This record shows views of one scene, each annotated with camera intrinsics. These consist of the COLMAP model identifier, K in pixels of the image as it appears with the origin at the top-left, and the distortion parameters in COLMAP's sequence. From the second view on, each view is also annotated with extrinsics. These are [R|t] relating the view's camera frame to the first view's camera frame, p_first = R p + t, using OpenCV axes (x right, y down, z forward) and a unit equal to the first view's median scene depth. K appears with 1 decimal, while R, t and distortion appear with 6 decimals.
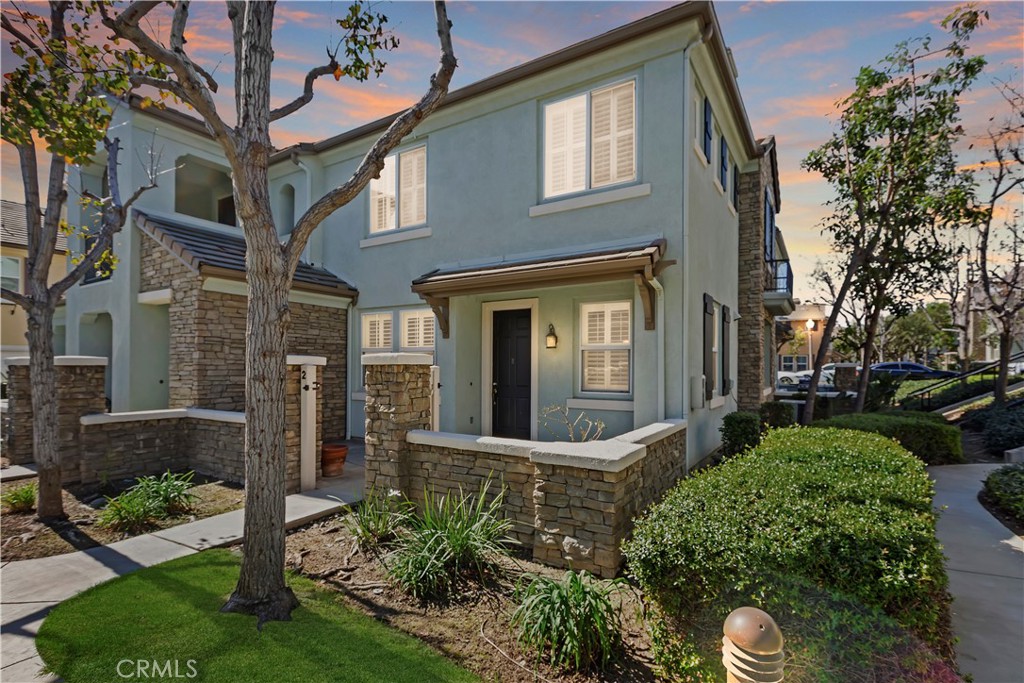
lens RADIAL K [[483.3, 0, 501.1], [0, 483.3, 366.4], [0, 0, 1]] dist [-0.000747, -0.000039]
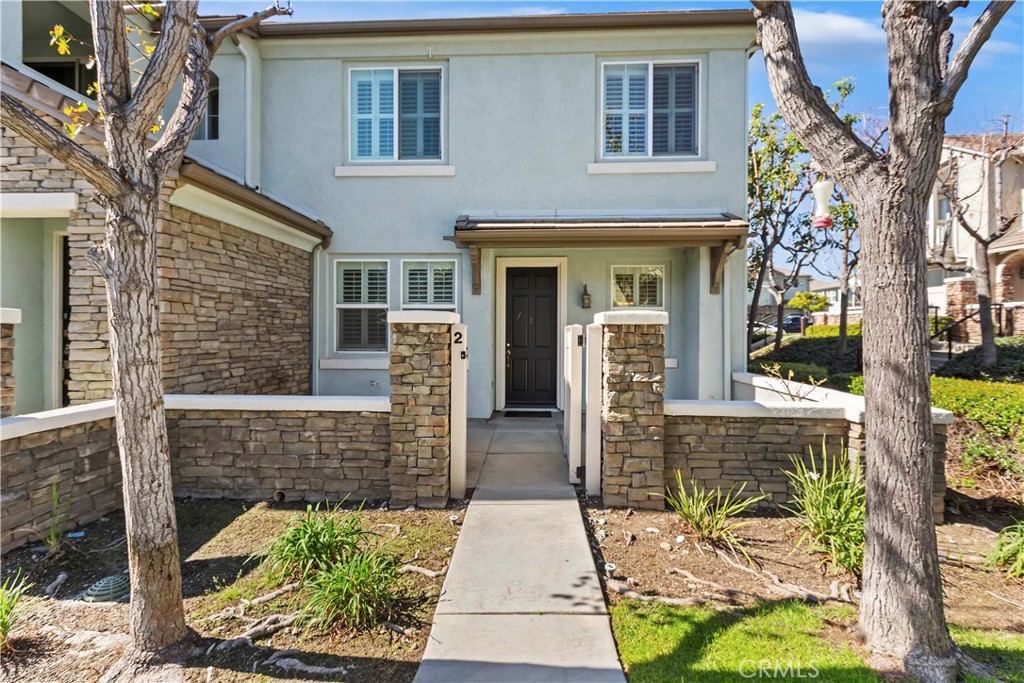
lens RADIAL K [[453.5, 0, 510.4], [0, 453.5, 330.4], [0, 0, 1]] dist [0.000271, -0.000043]
pose [[0.870406, -0.002703, 0.492327, -0.521894], [-0.001590, 0.999964, 0.008300, 0.000256], [-0.492332, -0.008007, 0.870371, 0.273762]]
